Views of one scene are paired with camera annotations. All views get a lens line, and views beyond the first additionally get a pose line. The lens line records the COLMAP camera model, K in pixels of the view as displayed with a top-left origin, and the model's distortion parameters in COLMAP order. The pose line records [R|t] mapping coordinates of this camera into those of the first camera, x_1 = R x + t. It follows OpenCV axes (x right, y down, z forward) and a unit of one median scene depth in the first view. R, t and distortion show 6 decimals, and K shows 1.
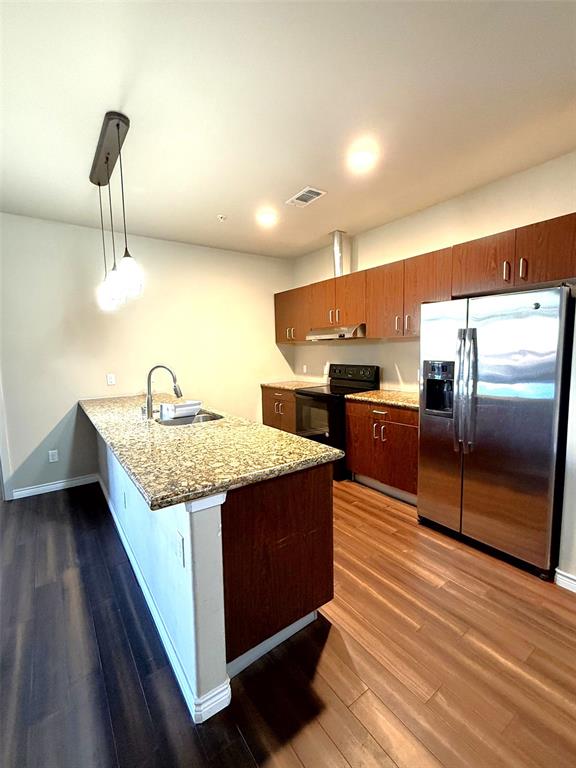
lens RADIAL K [[332.5, 0, 288.0], [0, 332.5, 384.0], [0, 0, 1]] dist [-0.008975, -0.000145]
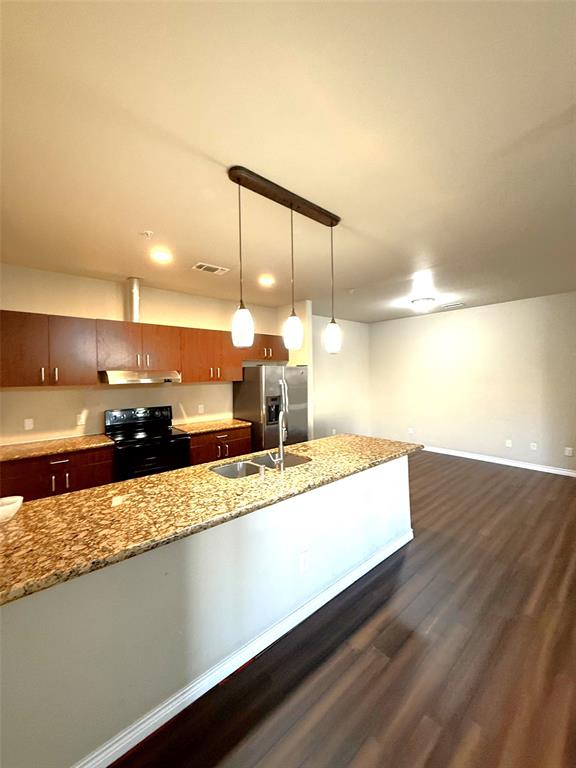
lens RADIAL K [[307.7, 0, 287.4], [0, 307.7, 379.9], [0, 0, 1]] dist [-0.002904, -0.000198]
pose [[-0.100855, 0.008850, 0.994862, -1.219115], [0.119172, 0.992868, 0.003249, -0.142165], [-0.987738, 0.118888, -0.101191, 0.977915]]
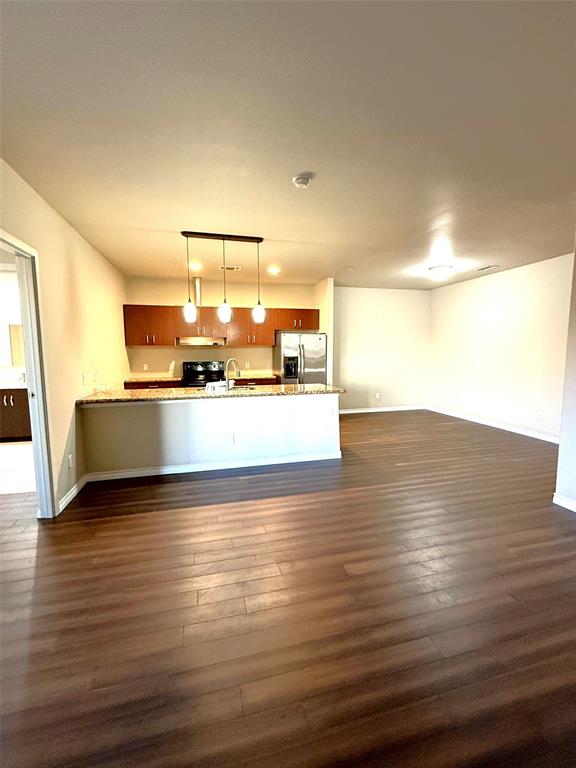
lens RADIAL K [[330.6, 0, 291.6], [0, 330.6, 386.7], [0, 0, 1]] dist [-0.038665, -0.000005]
pose [[0.343108, -0.081484, 0.935755, -1.749027], [0.091463, 0.994394, 0.053054, 0.024379], [-0.934832, 0.067384, 0.348638, 0.107114]]
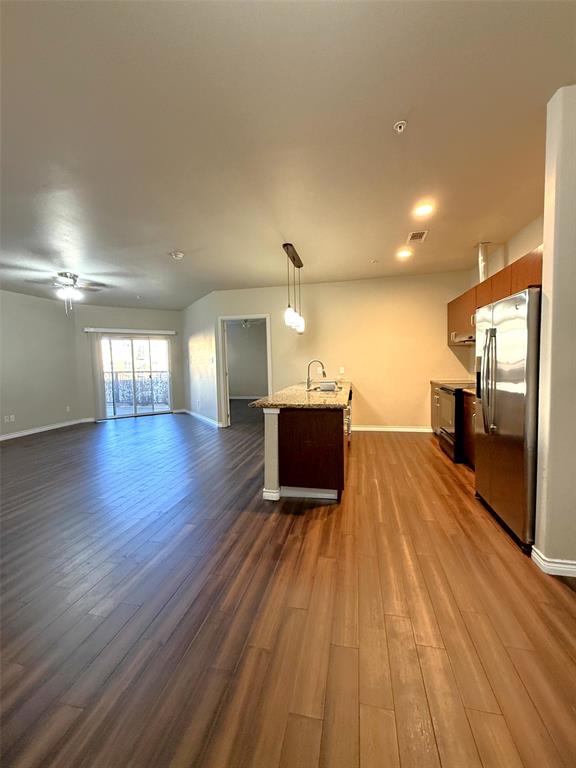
lens RADIAL K [[307.7, 0, 287.4], [0, 307.7, 379.9], [0, 0, 1]] dist [-0.002904, -0.000198]
pose [[0.663828, 0.047808, -0.746356, 0.739188], [-0.066026, 0.997804, 0.005189, 0.049708], [0.744965, 0.045834, 0.665527, -0.218854]]
